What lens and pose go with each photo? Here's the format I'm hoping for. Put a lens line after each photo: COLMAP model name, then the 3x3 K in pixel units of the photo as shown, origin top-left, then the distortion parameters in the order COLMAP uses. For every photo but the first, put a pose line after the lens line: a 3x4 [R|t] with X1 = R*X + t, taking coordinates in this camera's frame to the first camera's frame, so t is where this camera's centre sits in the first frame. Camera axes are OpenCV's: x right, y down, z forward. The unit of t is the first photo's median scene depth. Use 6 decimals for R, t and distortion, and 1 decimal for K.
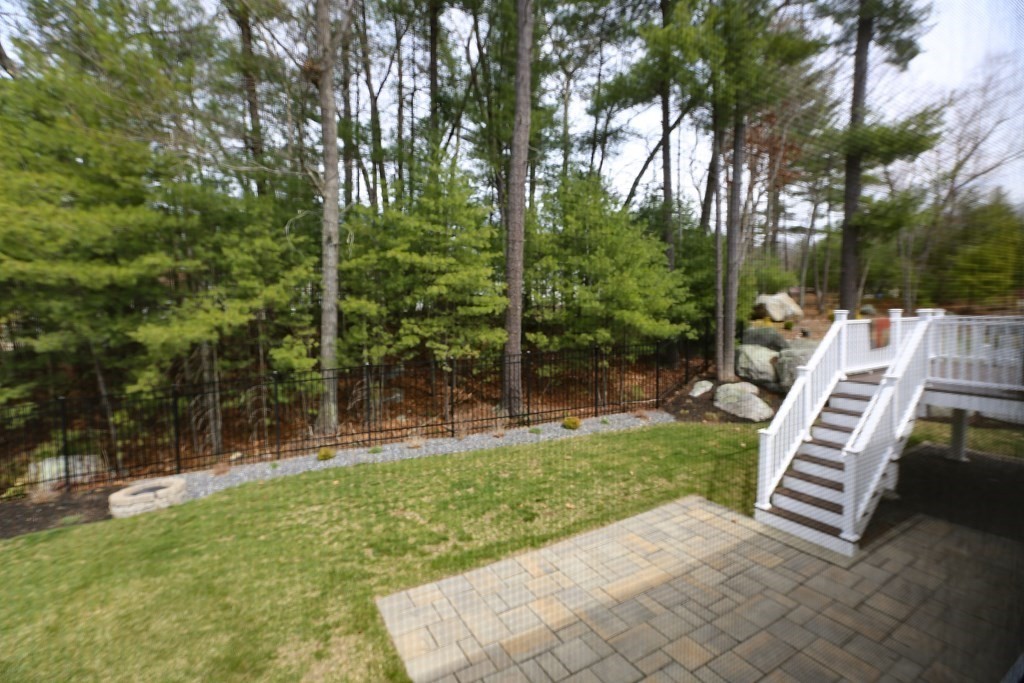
lens RADIAL K [[466.9, 0, 506.9], [0, 466.9, 351.2], [0, 0, 1]] dist [-0.047425, 0.013552]
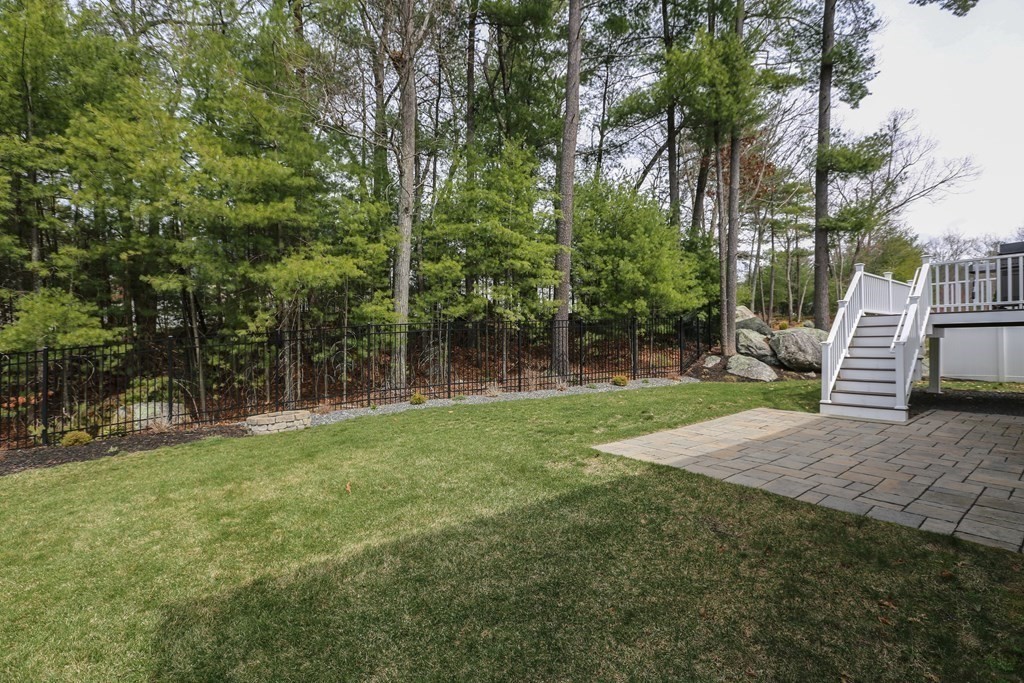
lens RADIAL K [[466.9, 0, 517.2], [0, 466.9, 331.3], [0, 0, 1]] dist [-0.047425, 0.013552]
pose [[0.993149, 0.010507, 0.116385, -0.216245], [0.000088, 0.995882, -0.090661, 0.126307], [-0.116858, 0.090050, 0.989058, -0.084499]]
